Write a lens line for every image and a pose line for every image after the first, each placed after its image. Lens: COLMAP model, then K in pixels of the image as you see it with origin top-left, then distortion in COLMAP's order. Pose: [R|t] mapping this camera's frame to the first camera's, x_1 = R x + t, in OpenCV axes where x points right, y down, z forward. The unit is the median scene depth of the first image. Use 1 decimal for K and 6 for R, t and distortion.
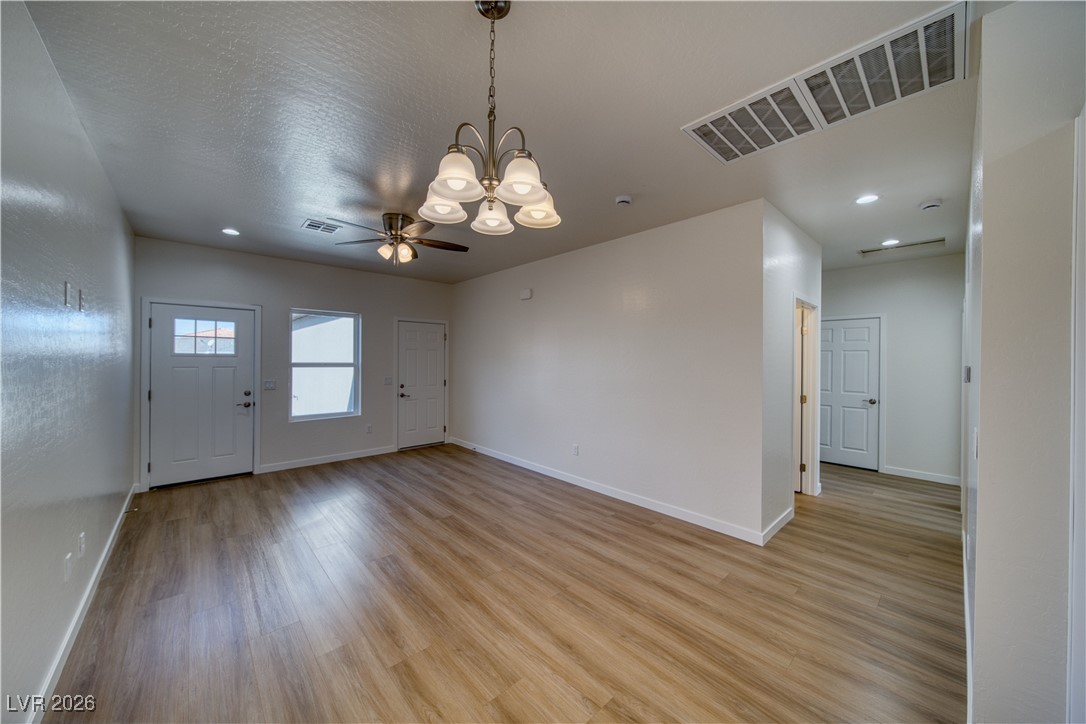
lens RADIAL K [[381.3, 0, 538.2], [0, 381.3, 359.3], [0, 0, 1]] dist [-0.005249, 0.000306]
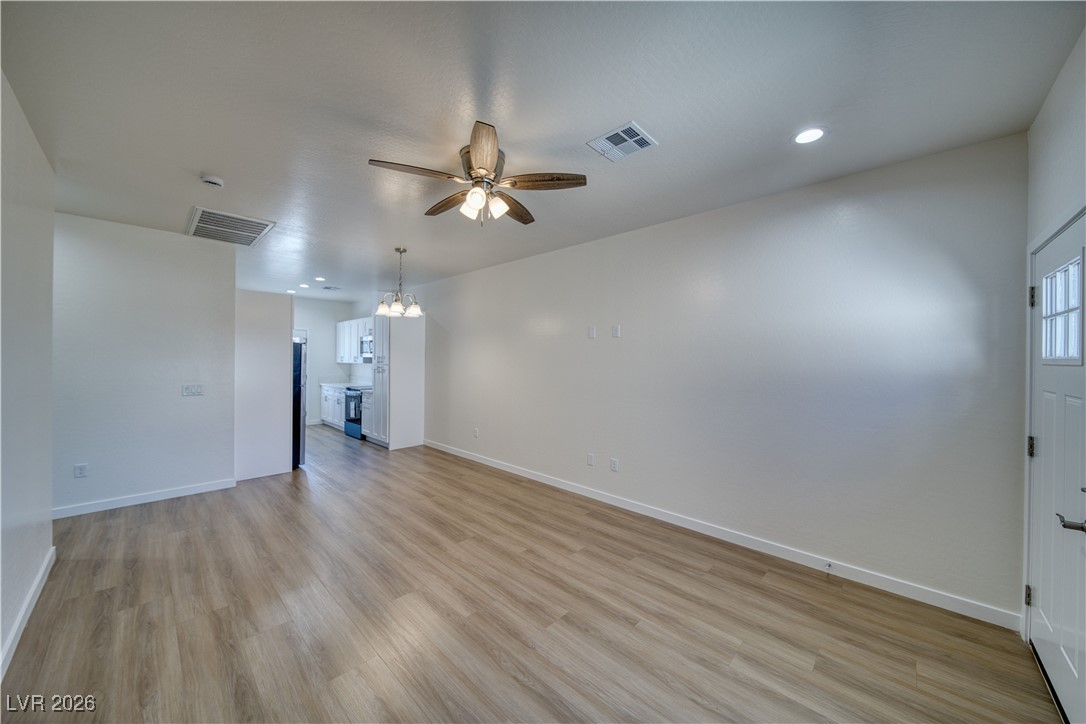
lens RADIAL K [[381.3, 0, 545.2], [0, 381.3, 359.6], [0, 0, 1]] dist [-0.005249, 0.000306]
pose [[-0.996877, -0.016726, -0.077184, -0.459867], [-0.016939, 0.999854, 0.002099, -0.009419], [0.077137, 0.003400, -0.997015, 1.794315]]
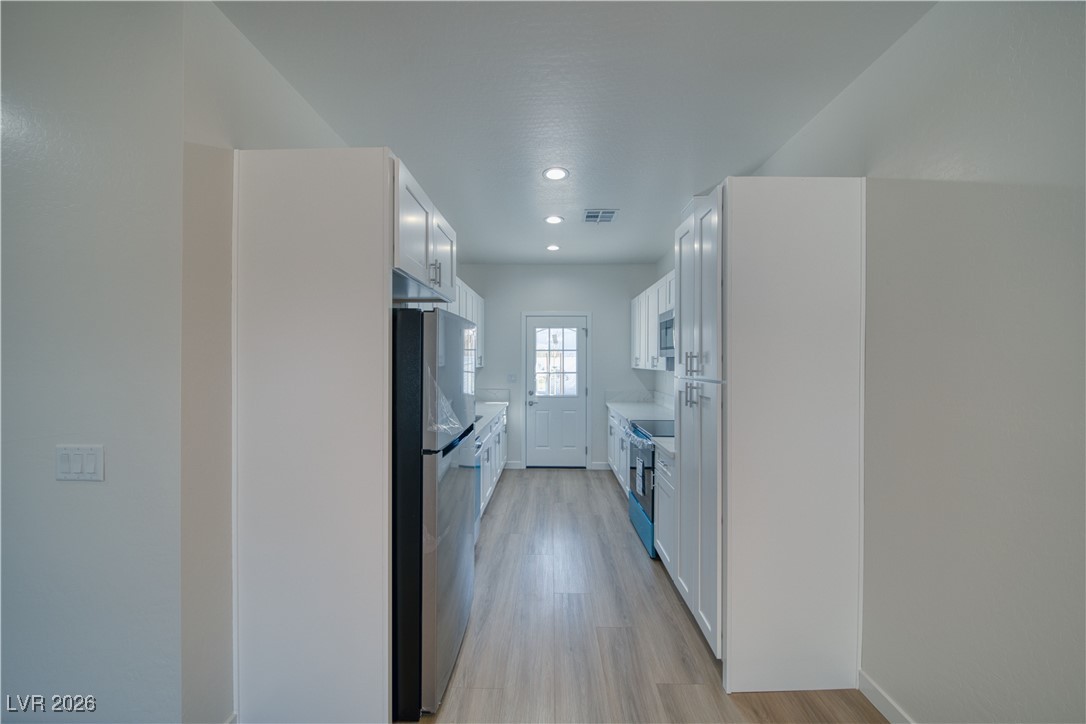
lens RADIAL K [[381.3, 0, 543.0], [0, 381.3, 360.9], [0, 0, 1]] dist [-0.005249, 0.000306]
pose [[-0.725629, -0.007936, 0.688040, -0.028975], [-0.002918, 0.999960, 0.008457, 0.000043], [-0.688080, 0.004129, -0.725623, 0.443594]]
